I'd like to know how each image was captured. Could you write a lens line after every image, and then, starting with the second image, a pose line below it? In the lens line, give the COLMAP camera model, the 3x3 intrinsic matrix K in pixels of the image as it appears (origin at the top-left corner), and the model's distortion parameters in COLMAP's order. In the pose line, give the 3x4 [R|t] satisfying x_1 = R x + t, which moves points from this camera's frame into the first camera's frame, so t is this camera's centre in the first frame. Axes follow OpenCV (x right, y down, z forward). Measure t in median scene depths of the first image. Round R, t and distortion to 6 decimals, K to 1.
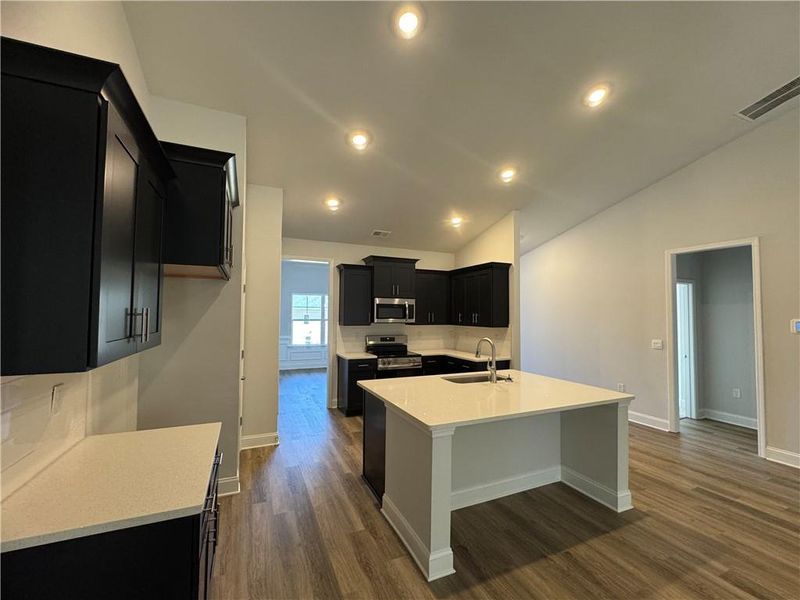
lens RADIAL K [[319.4, 0, 399.2], [0, 319.4, 300.6], [0, 0, 1]] dist [-0.001064, -0.000075]
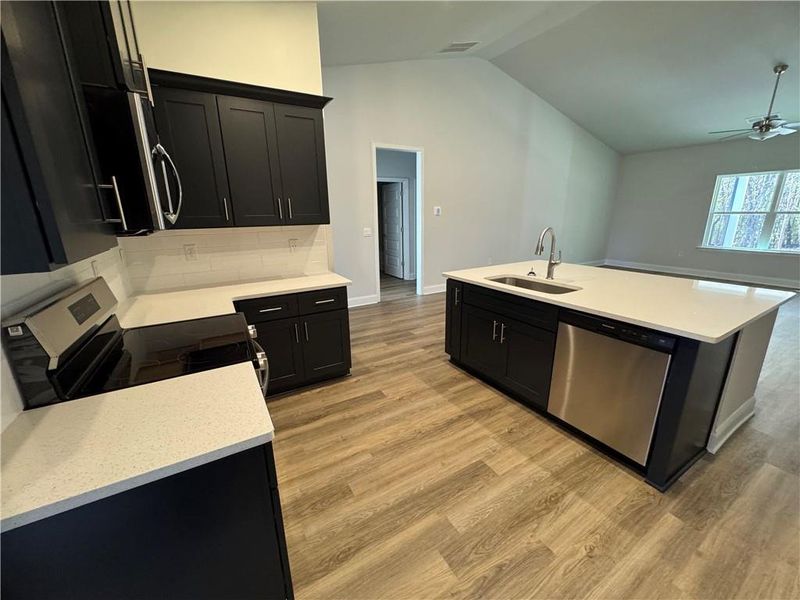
lens RADIAL K [[319.4, 0, 401.3], [0, 319.4, 299.5], [0, 0, 1]] dist [-0.001064, -0.000075]
pose [[-0.096732, -0.271052, 0.957692, -0.284467], [-0.028908, 0.962563, 0.269511, 0.049973], [-0.994891, -0.001615, -0.100947, 0.834966]]
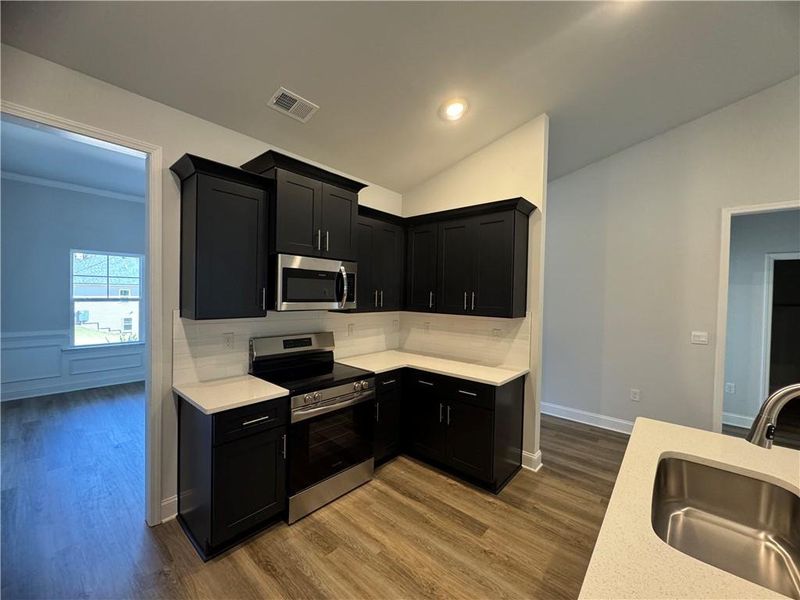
lens RADIAL K [[319.4, 0, 397.9], [0, 319.4, 298.8], [0, 0, 1]] dist [-0.001064, -0.000075]
pose [[0.911433, 0.003853, 0.411430, -0.103254], [-0.030028, 0.997912, 0.057175, 0.022209], [-0.410351, -0.064466, 0.909646, 0.519518]]
